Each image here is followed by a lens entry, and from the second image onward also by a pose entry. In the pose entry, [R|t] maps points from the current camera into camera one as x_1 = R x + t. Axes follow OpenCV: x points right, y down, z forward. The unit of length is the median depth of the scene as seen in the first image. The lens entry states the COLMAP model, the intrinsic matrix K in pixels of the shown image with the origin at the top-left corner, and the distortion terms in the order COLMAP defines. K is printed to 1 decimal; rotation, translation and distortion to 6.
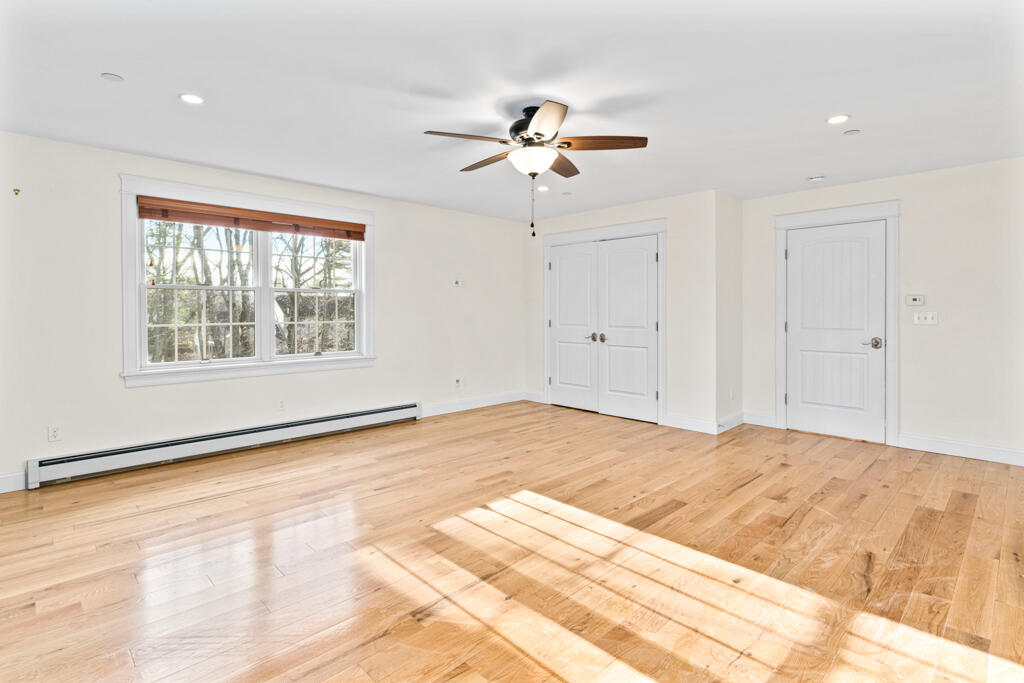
lens RADIAL K [[491.4, 0, 513.4], [0, 491.4, 330.5], [0, 0, 1]] dist [0.007055, -0.000243]
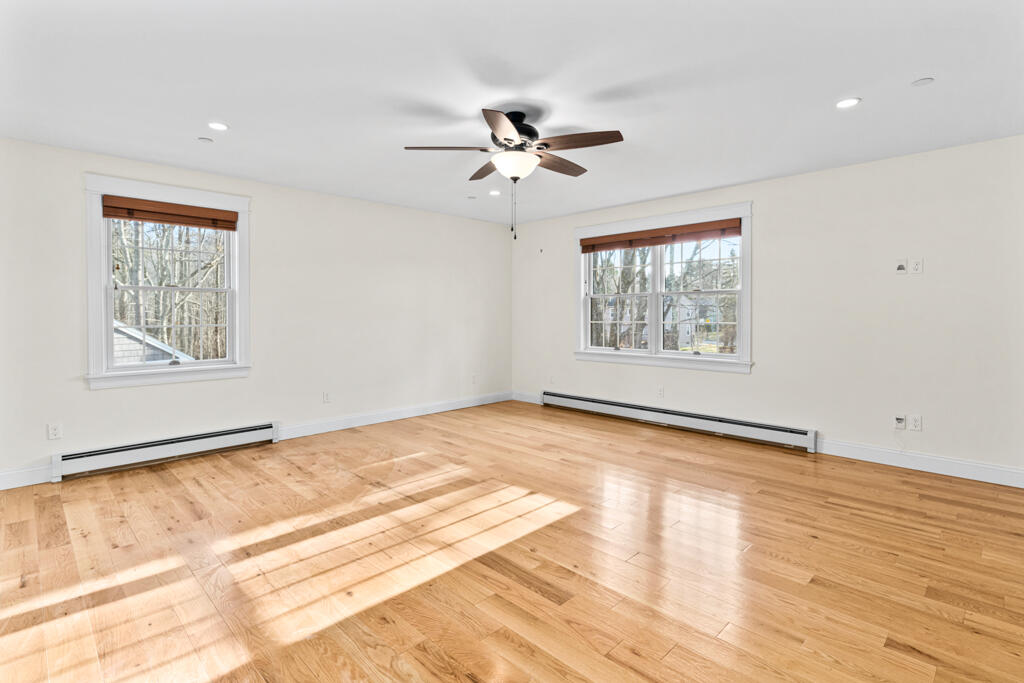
lens RADIAL K [[491.4, 0, 513.4], [0, 491.4, 330.5], [0, 0, 1]] dist [0.007055, -0.000243]
pose [[0.021333, 0.035676, -0.999136, 1.120827], [-0.037719, 0.998680, 0.034855, -0.038984], [0.999061, 0.036943, 0.022651, 1.023414]]
